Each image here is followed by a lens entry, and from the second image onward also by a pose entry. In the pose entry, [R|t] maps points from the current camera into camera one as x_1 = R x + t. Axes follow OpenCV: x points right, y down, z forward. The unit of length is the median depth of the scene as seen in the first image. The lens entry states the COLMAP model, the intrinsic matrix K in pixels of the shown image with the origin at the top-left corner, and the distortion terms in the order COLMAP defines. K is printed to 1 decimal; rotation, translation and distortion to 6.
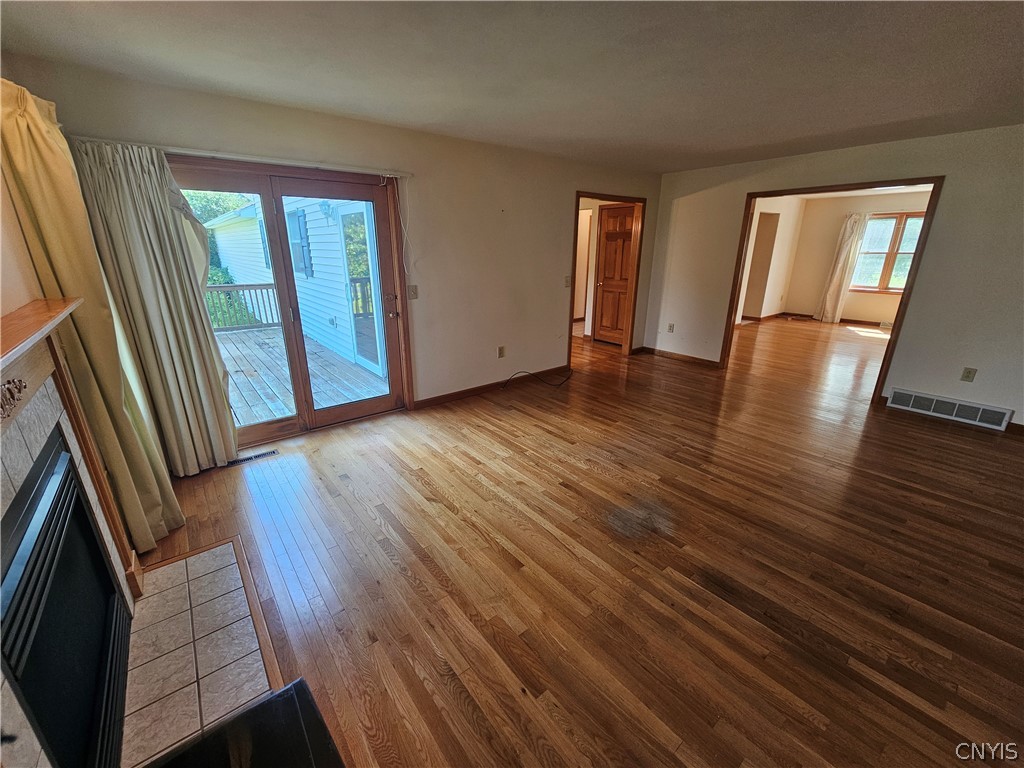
lens RADIAL K [[421.2, 0, 513.3], [0, 421.2, 383.8], [0, 0, 1]] dist [-0.002399, 0.000898]
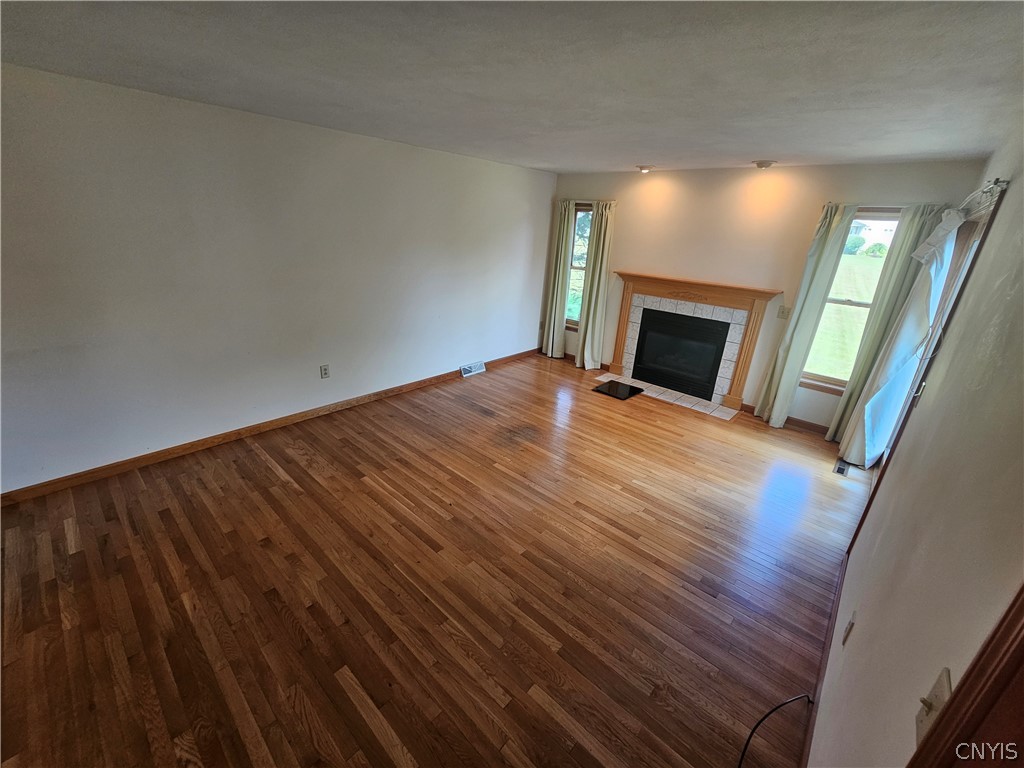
lens RADIAL K [[421.2, 0, 508.6], [0, 421.2, 387.6], [0, 0, 1]] dist [-0.002399, 0.000898]
pose [[-0.988095, 0.001104, -0.153843, 0.538739], [-0.097423, 0.769440, 0.631245, -0.748721], [0.119070, 0.638718, -0.760172, 1.945885]]
